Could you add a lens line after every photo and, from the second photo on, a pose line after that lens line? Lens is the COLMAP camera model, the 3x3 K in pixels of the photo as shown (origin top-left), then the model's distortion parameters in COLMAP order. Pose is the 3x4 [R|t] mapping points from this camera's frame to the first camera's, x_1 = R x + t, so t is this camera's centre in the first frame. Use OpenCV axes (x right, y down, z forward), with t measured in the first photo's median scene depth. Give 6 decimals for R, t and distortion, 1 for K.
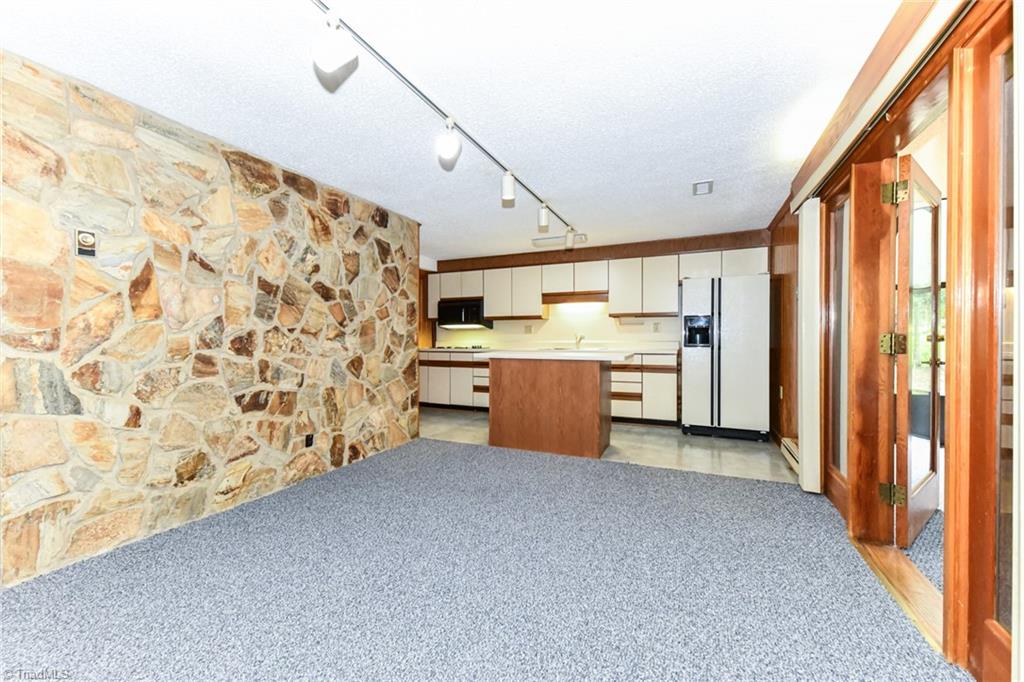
lens RADIAL K [[412.6, 0, 511.8], [0, 412.6, 339.0], [0, 0, 1]] dist [0.007207, -0.000440]
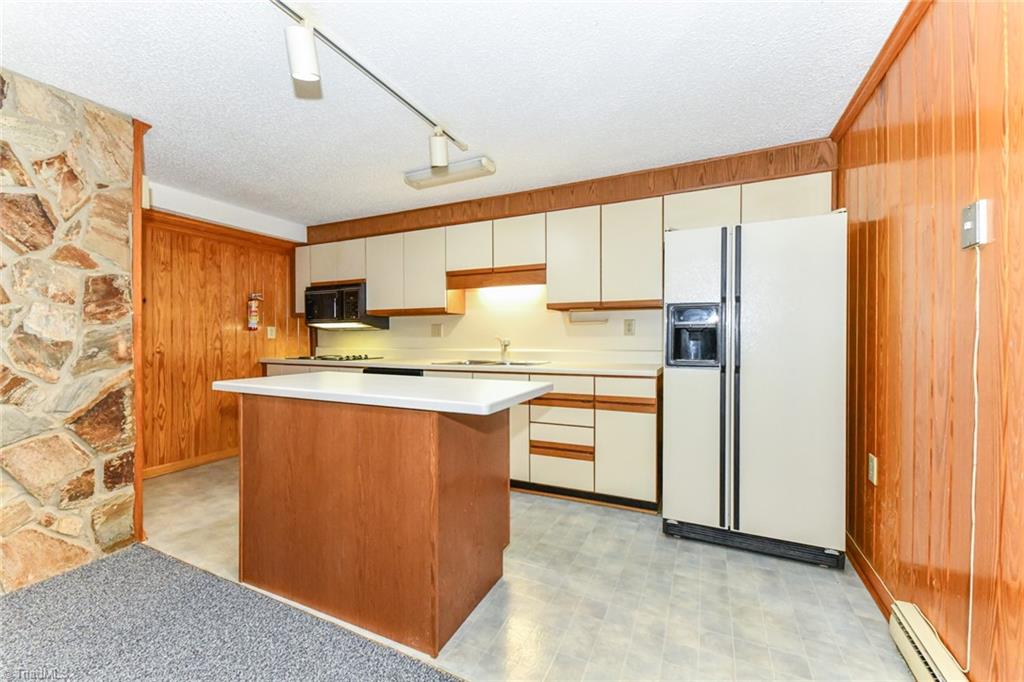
lens RADIAL K [[412.6, 0, 516.5], [0, 412.6, 338.7], [0, 0, 1]] dist [0.007207, -0.000440]
pose [[0.999722, 0.001677, -0.023526, 0.233763], [-0.001669, 0.999999, 0.000373, -0.013283], [0.023526, -0.000333, 0.999723, 0.467375]]
